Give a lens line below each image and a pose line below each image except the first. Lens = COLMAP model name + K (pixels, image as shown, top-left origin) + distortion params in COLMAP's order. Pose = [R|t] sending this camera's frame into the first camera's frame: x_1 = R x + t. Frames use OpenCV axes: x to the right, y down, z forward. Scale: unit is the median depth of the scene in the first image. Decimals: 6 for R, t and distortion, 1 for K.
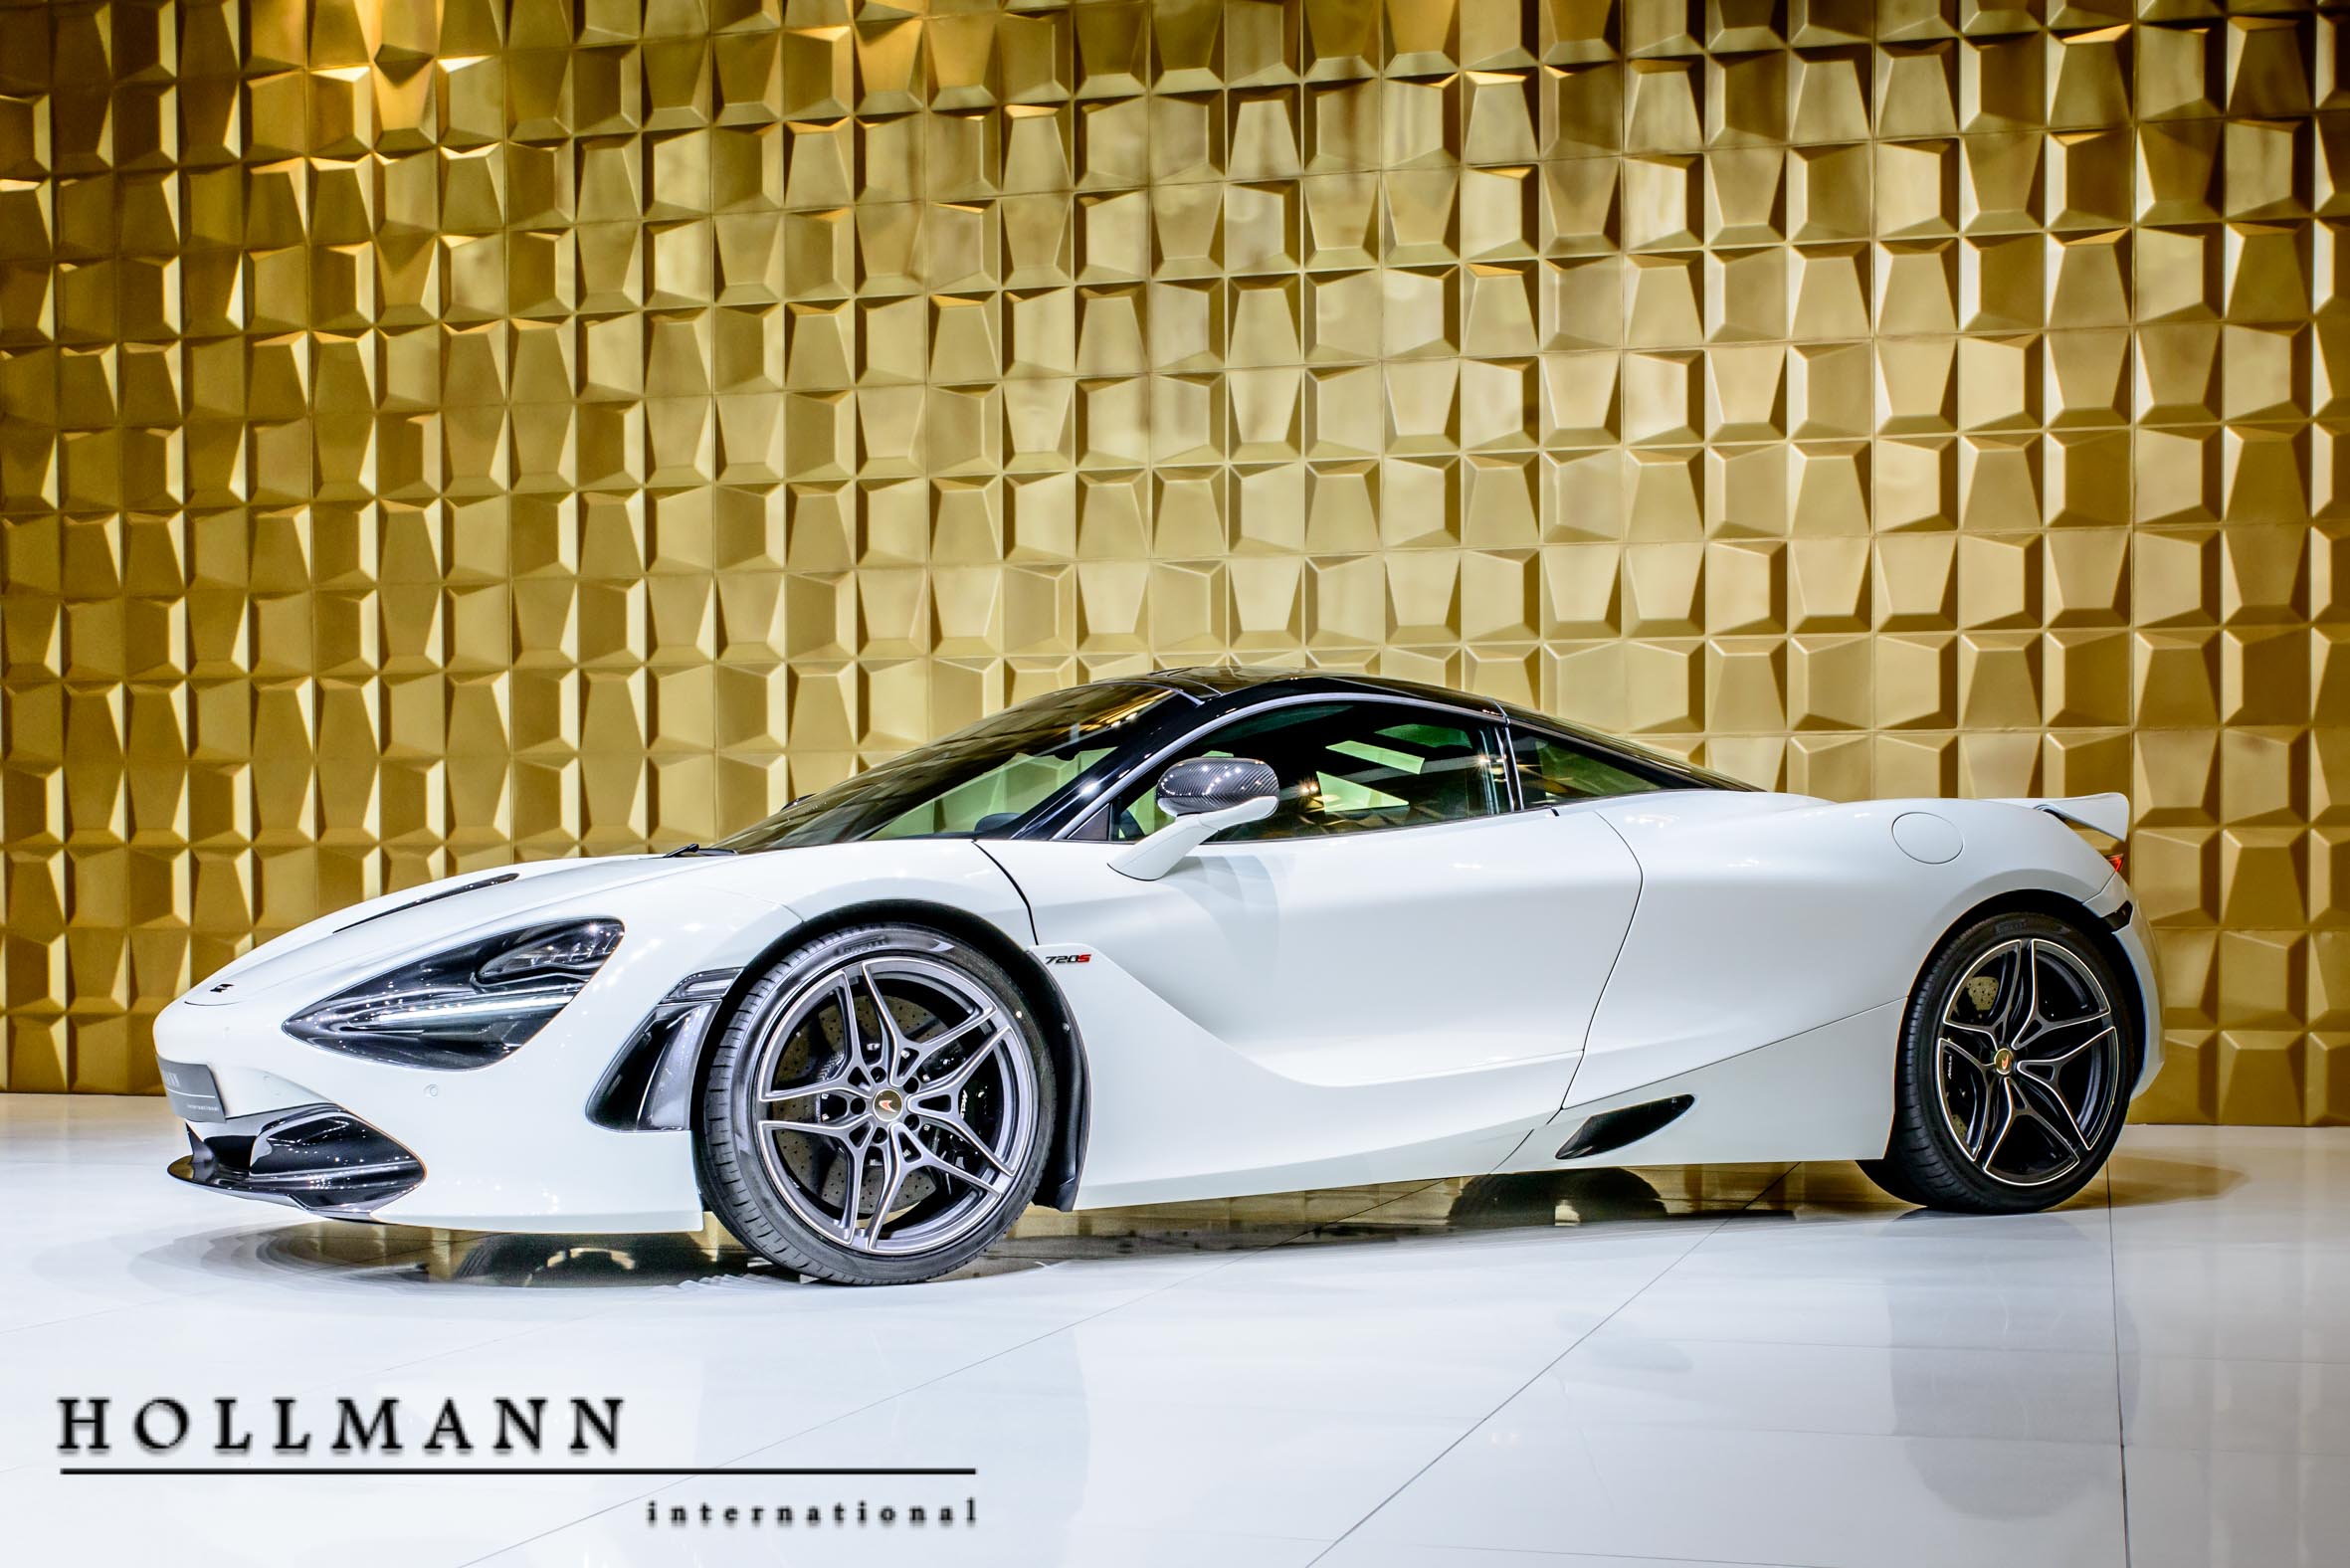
lens RADIAL K [[3518.4, 0, 1348.7], [0, 3518.4, 791.6], [0, 0, 1]] dist [-0.041289, 0.177507]
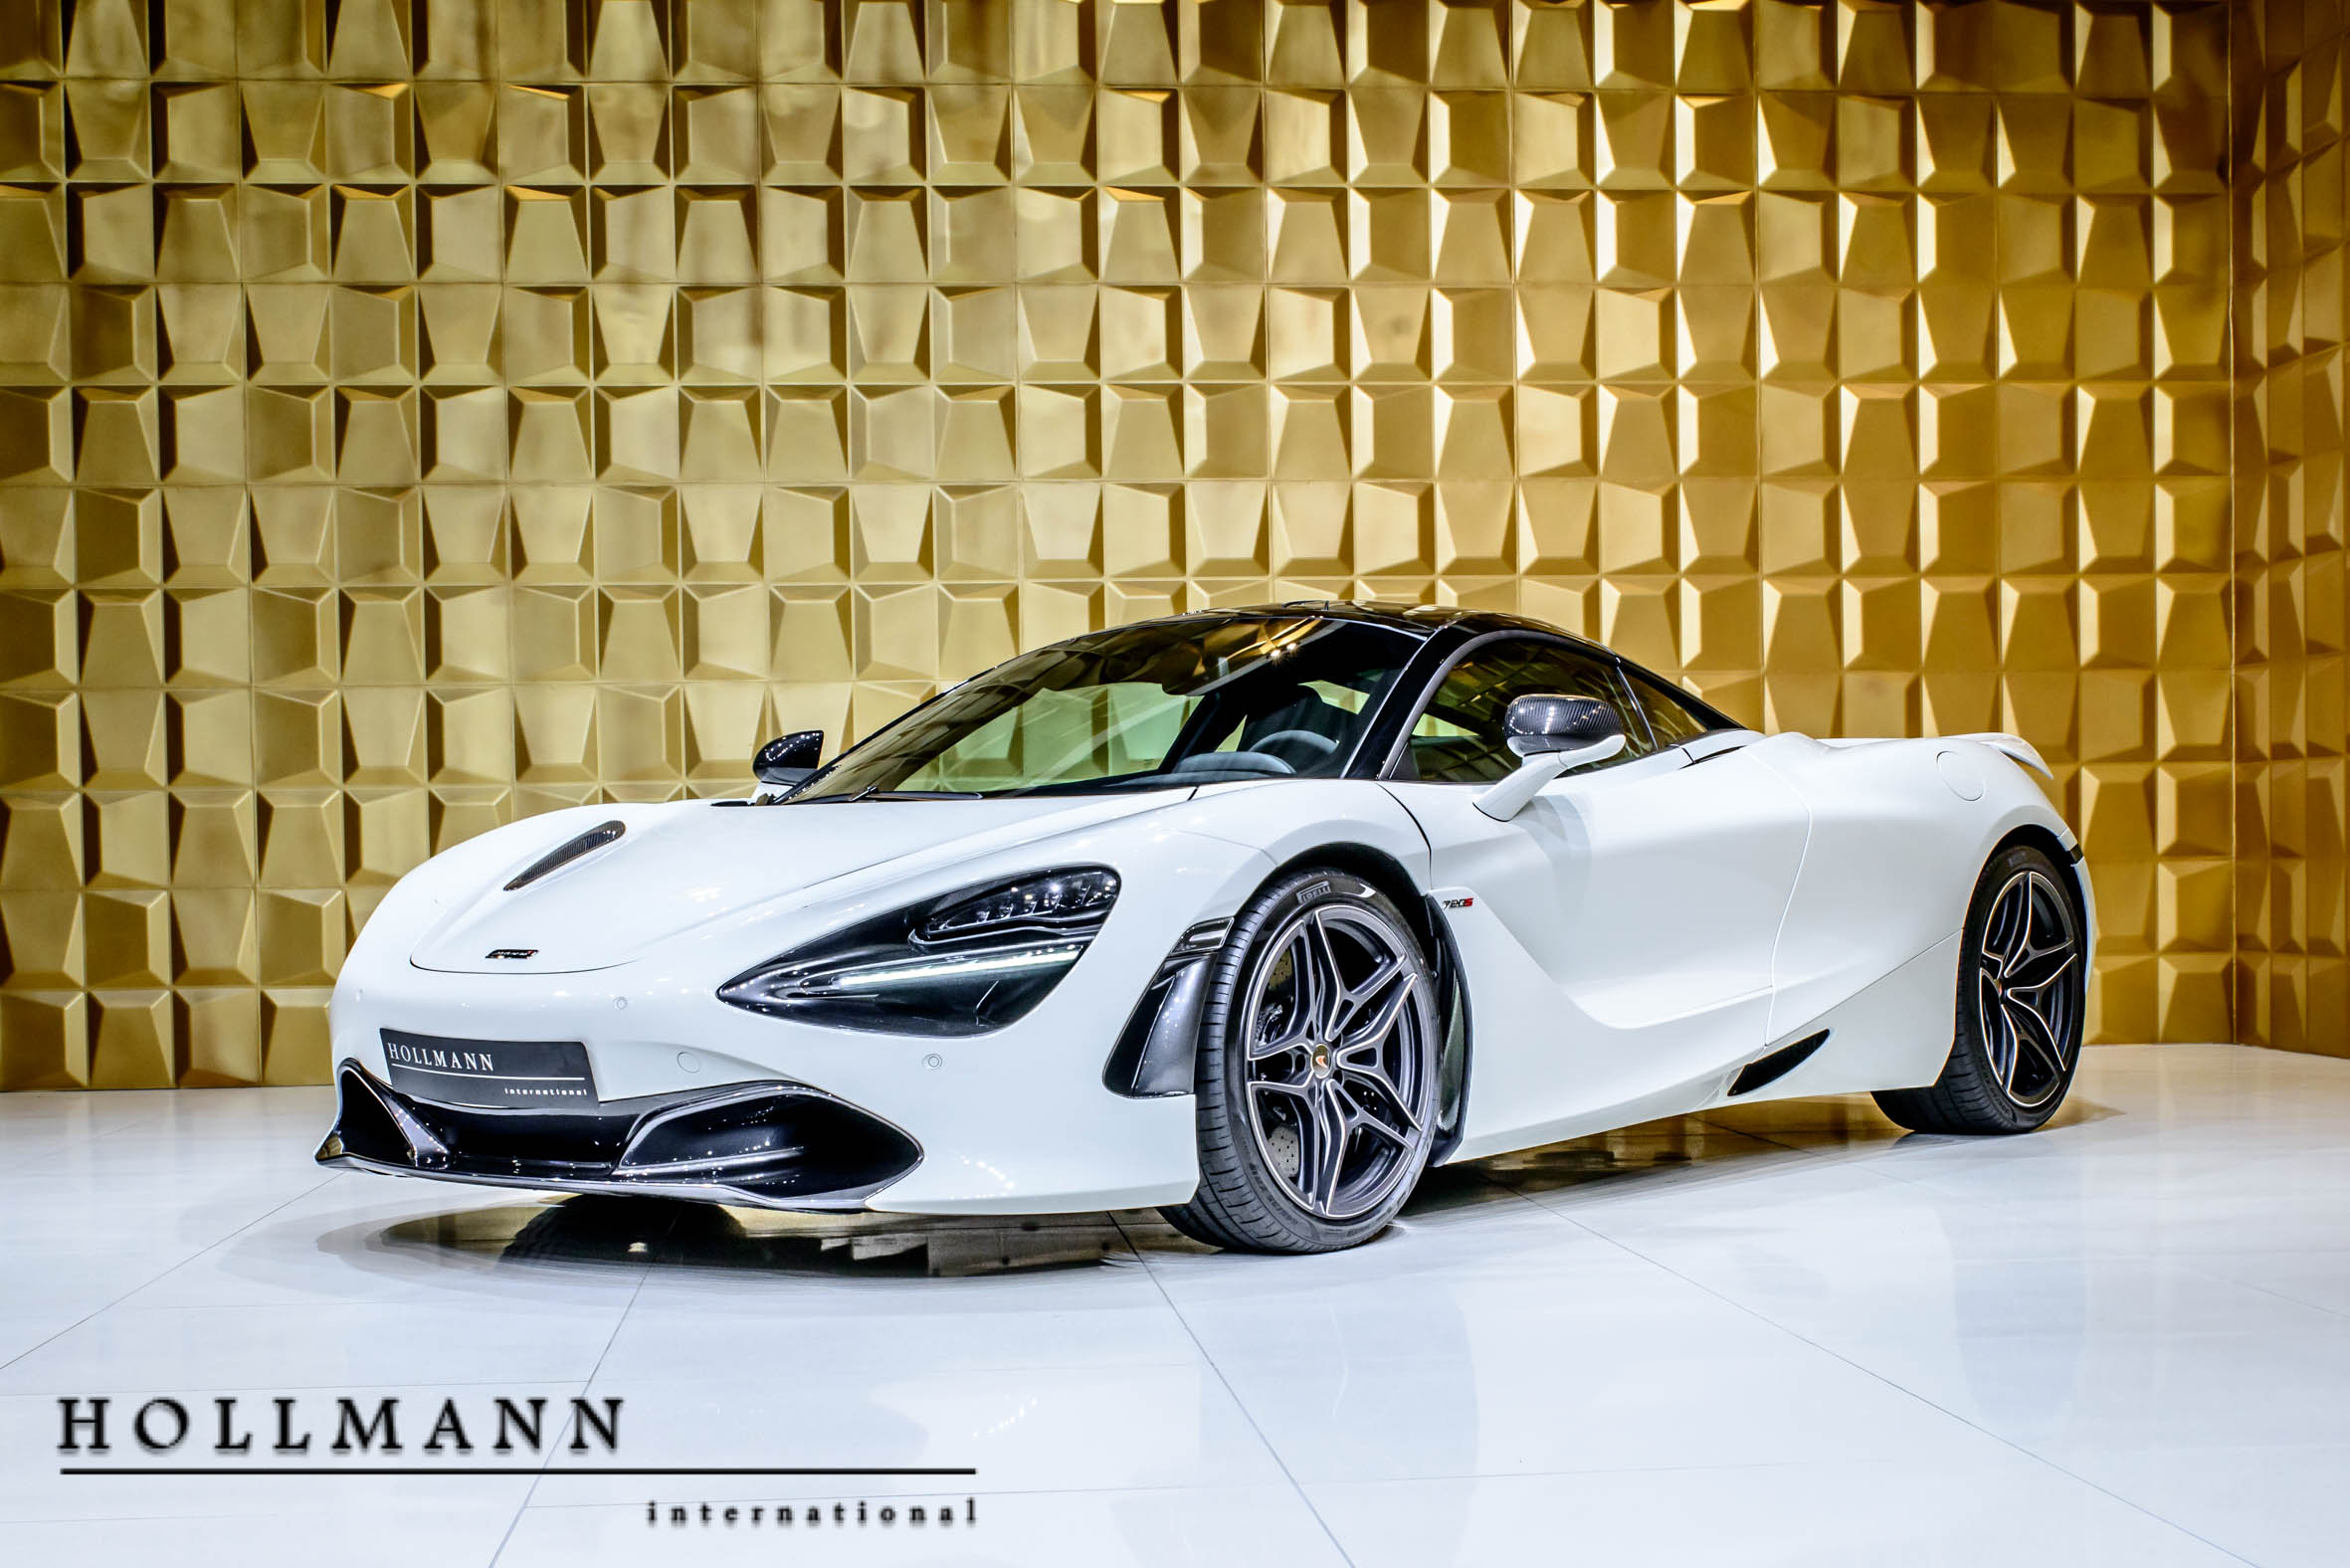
lens RADIAL K [[3518.4, 0, 1348.7], [0, 3518.4, 791.6], [0, 0, 1]] dist [-0.041289, 0.177507]
pose [[0.925092, -0.004824, 0.379713, -0.275169], [-0.000692, 0.999896, 0.014388, 0.002422], [-0.379743, -0.013572, 0.924992, 0.077509]]
